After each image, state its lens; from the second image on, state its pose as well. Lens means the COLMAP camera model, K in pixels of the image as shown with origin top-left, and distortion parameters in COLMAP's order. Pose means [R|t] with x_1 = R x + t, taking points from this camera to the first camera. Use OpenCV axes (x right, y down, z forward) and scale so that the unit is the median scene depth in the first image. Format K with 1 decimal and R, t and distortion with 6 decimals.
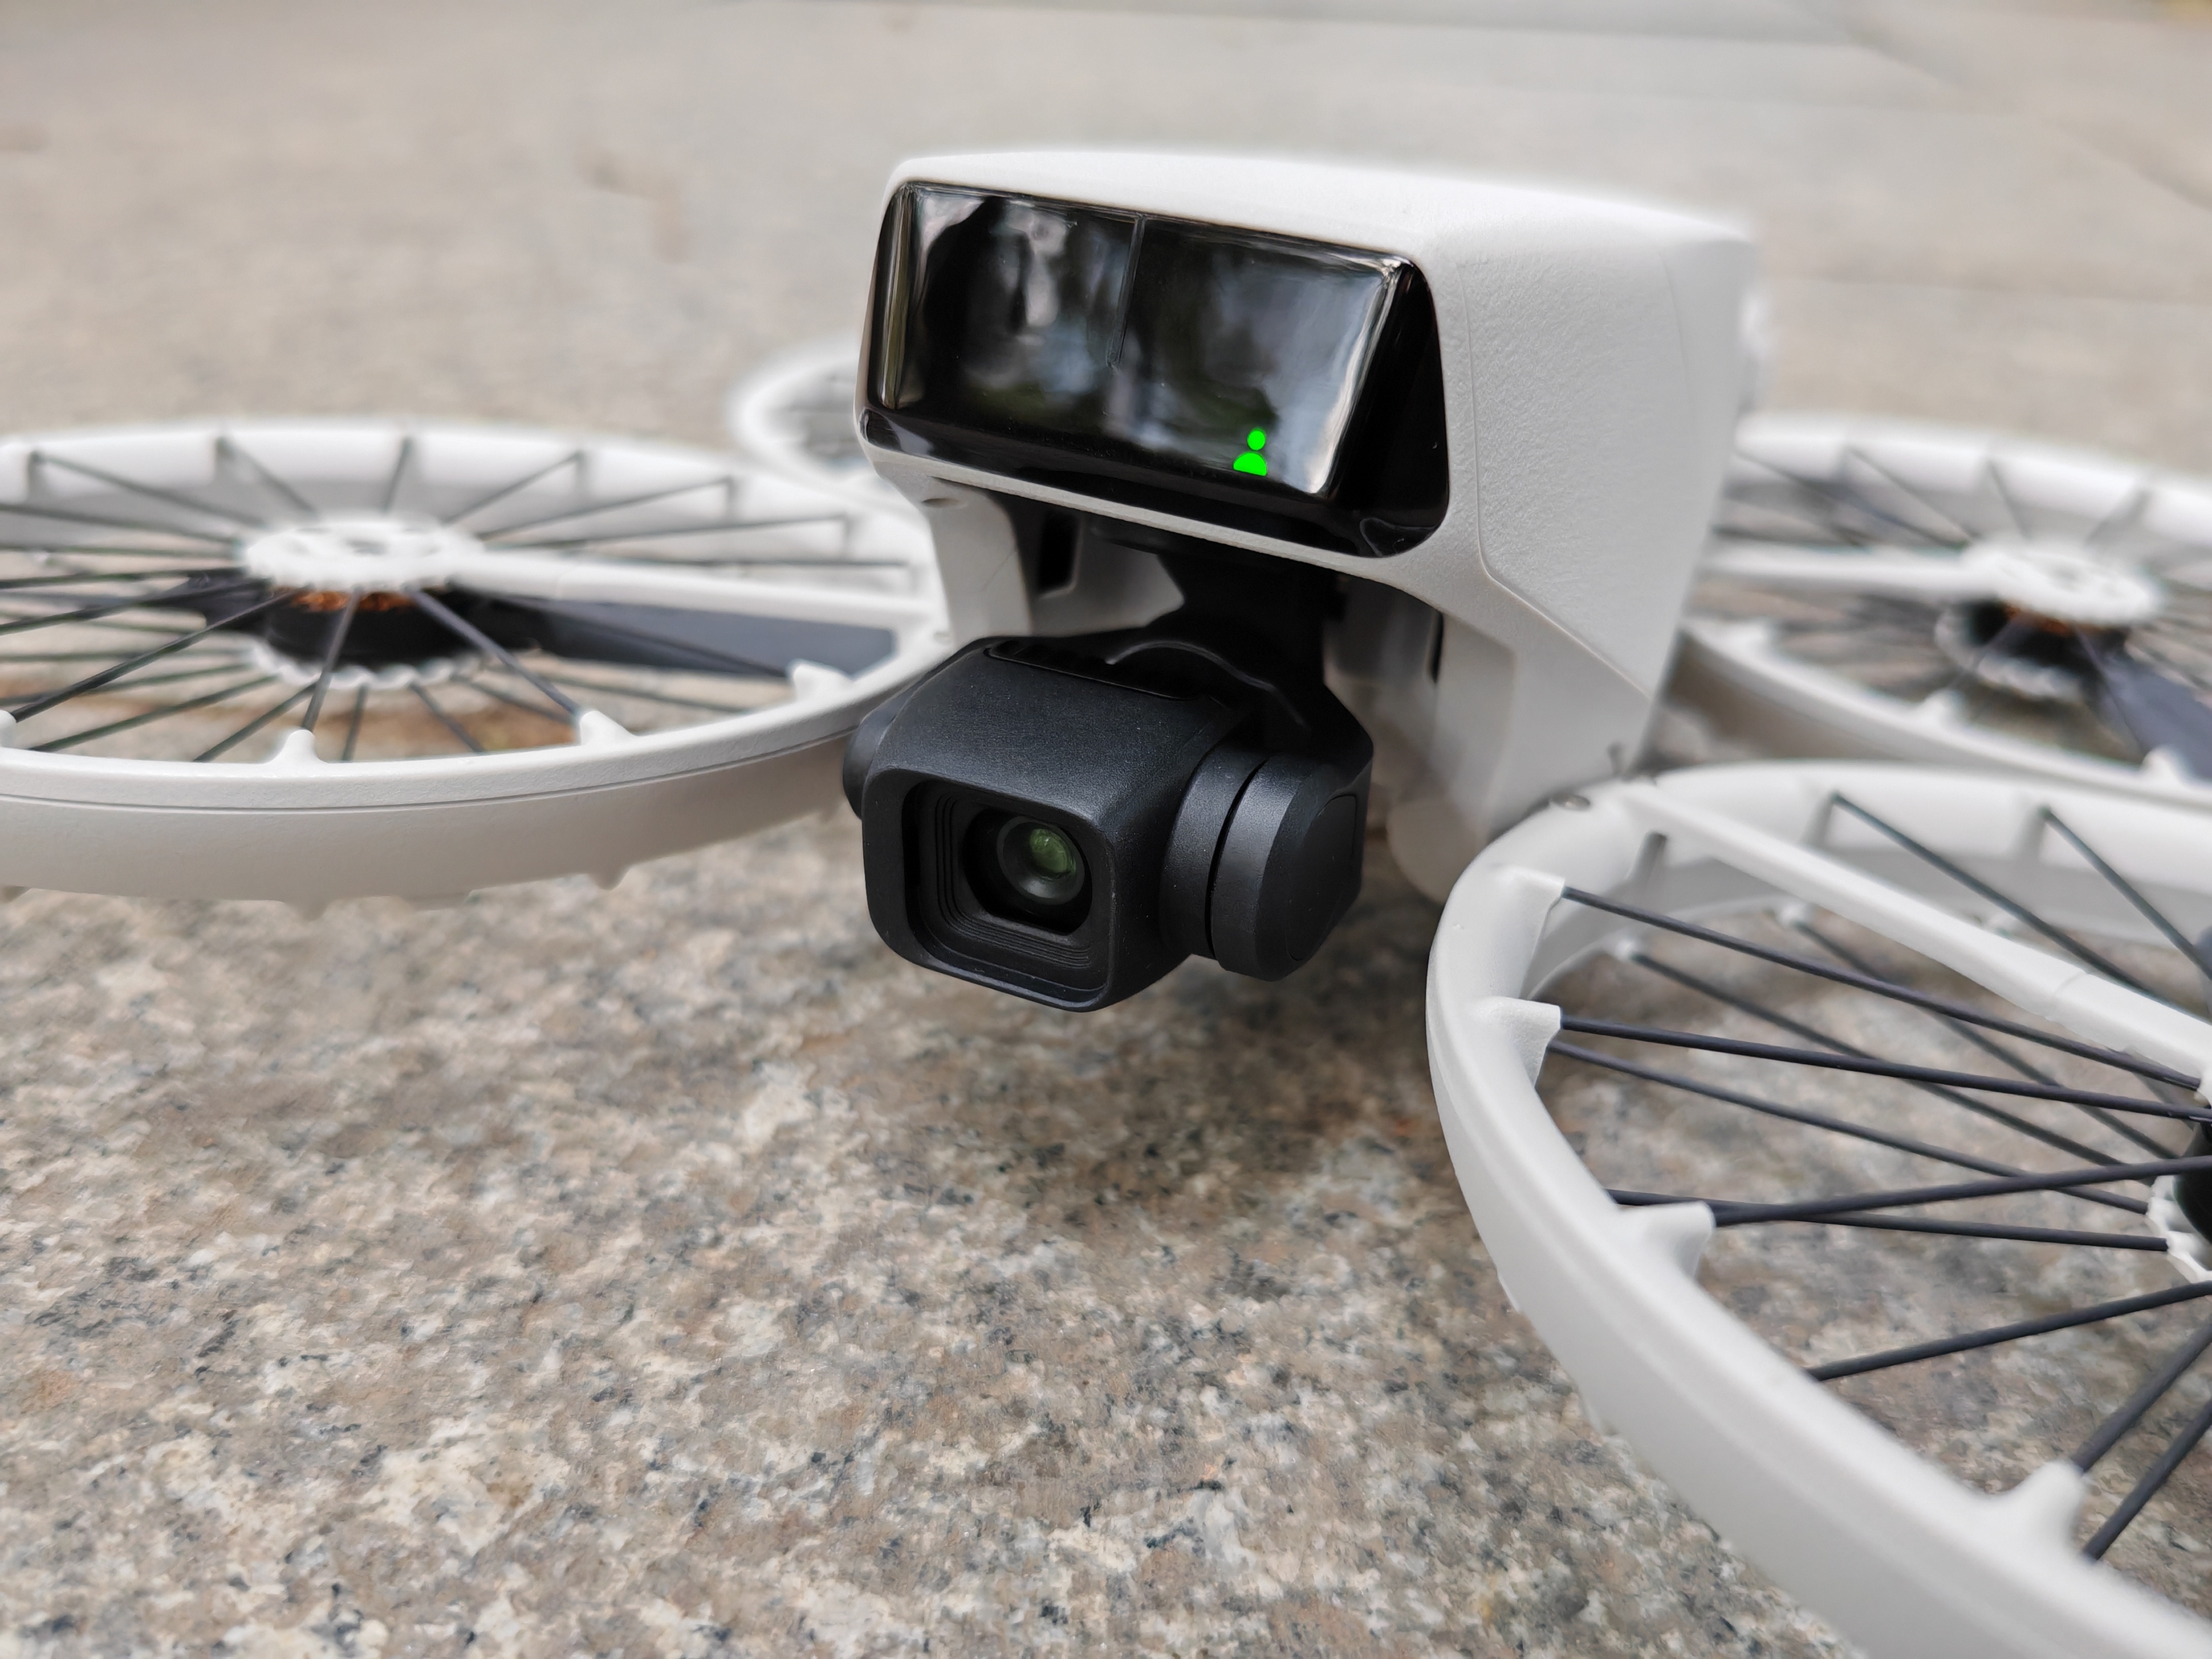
lens RADIAL K [[1749.2, 0, 1115.2], [0, 1749.2, 826.2], [0, 0, 1]] dist [0.024157, -0.000124]
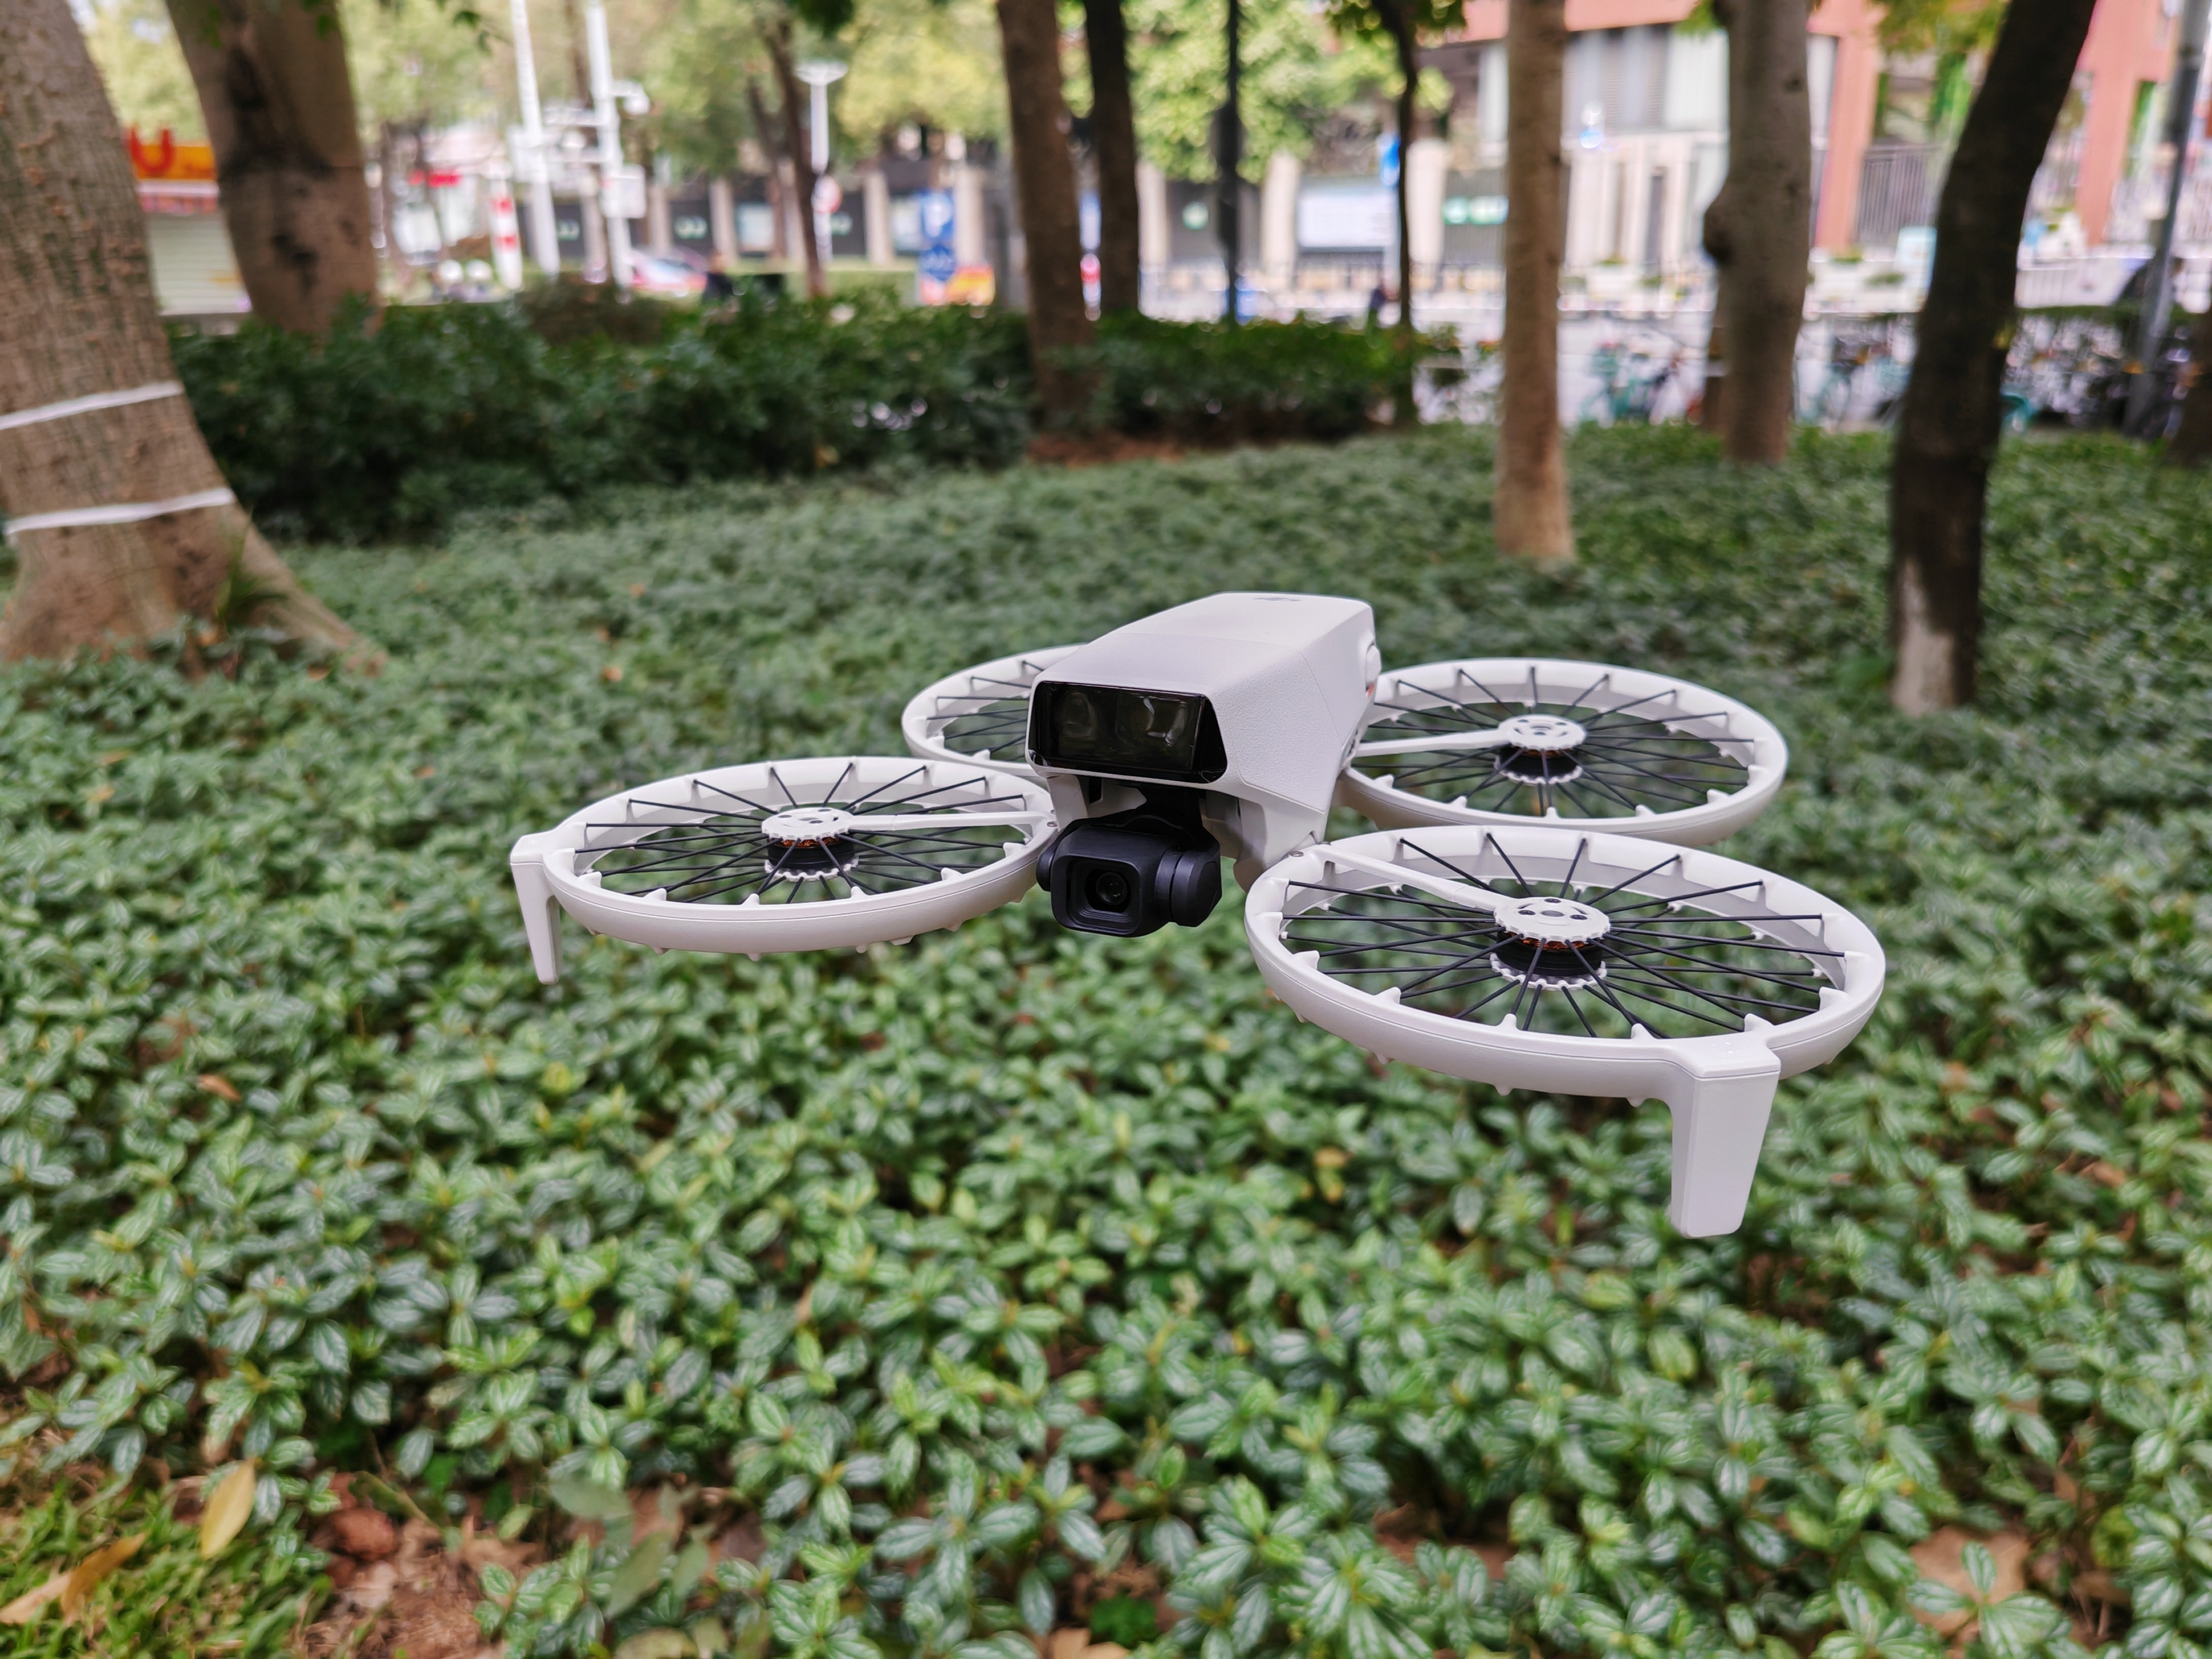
lens RADIAL K [[1735.9, 0, 1106.0], [0, 1735.9, 829.5], [0, 0, 1]] dist [0.085718, -0.104582]
pose [[0.990498, -0.129910, 0.045133, -0.144971], [0.133842, 0.986031, -0.099147, 0.169060], [-0.031622, 0.104246, 0.994049, -1.613179]]
